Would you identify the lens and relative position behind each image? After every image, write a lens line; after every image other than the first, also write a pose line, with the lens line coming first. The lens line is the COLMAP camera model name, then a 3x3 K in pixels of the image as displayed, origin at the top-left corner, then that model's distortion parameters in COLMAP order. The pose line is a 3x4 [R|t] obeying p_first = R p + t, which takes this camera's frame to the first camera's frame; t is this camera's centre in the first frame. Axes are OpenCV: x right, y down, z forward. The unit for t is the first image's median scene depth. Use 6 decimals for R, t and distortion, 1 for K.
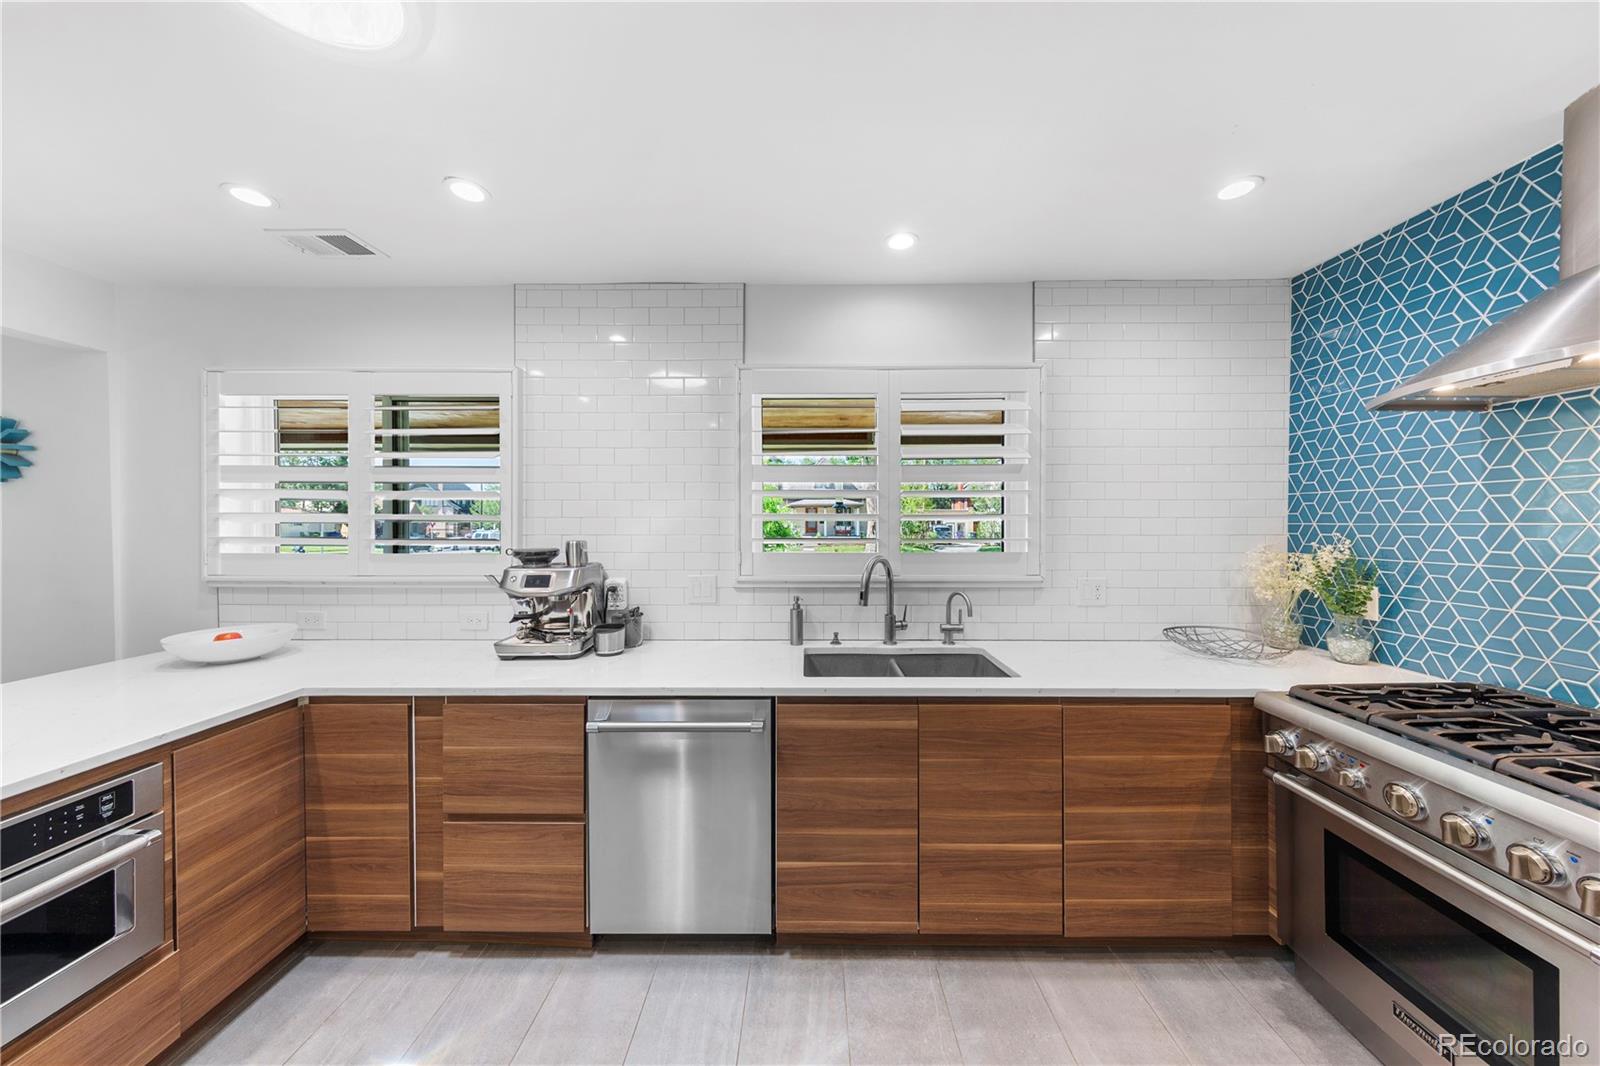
lens RADIAL K [[509.7, 0, 812.0], [0, 509.7, 526.7], [0, 0, 1]] dist [0.008229, -0.000533]
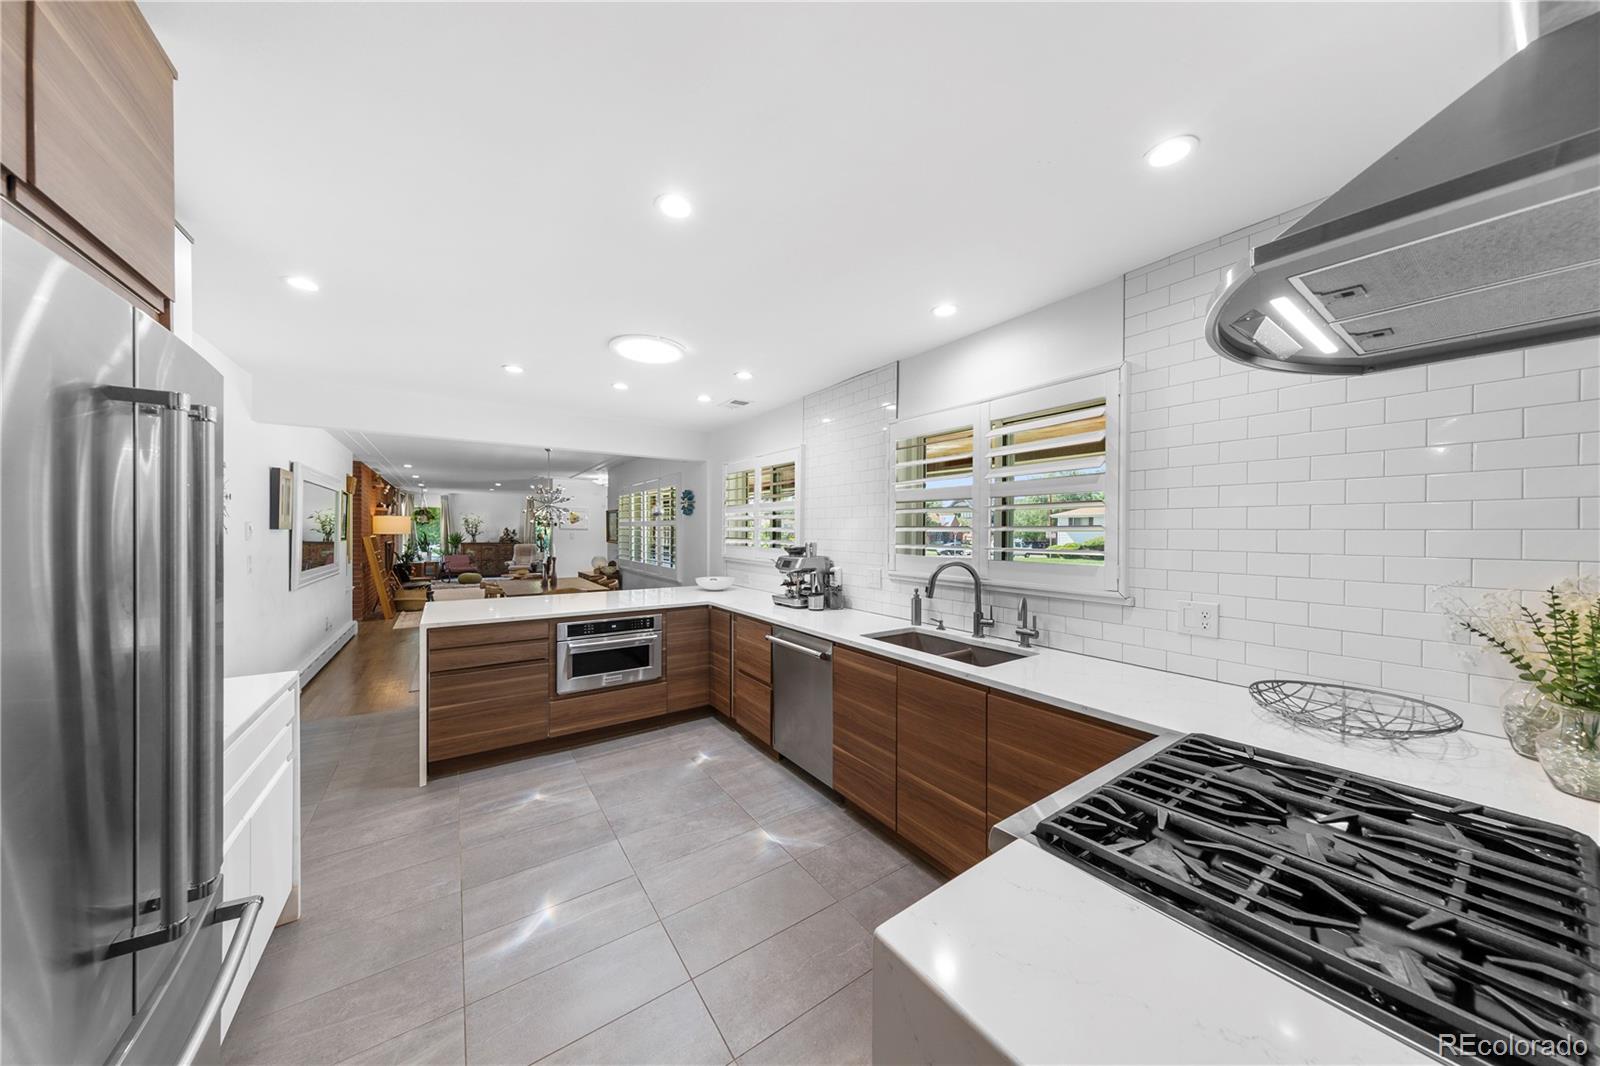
lens RADIAL K [[509.7, 0, 809.0], [0, 509.7, 532.3], [0, 0, 1]] dist [0.008229, -0.000533]
pose [[0.580109, 0.005818, -0.814518, 0.930789], [-0.012185, 0.999925, -0.001536, -0.004679], [0.814448, 0.010816, 0.580136, 0.002409]]
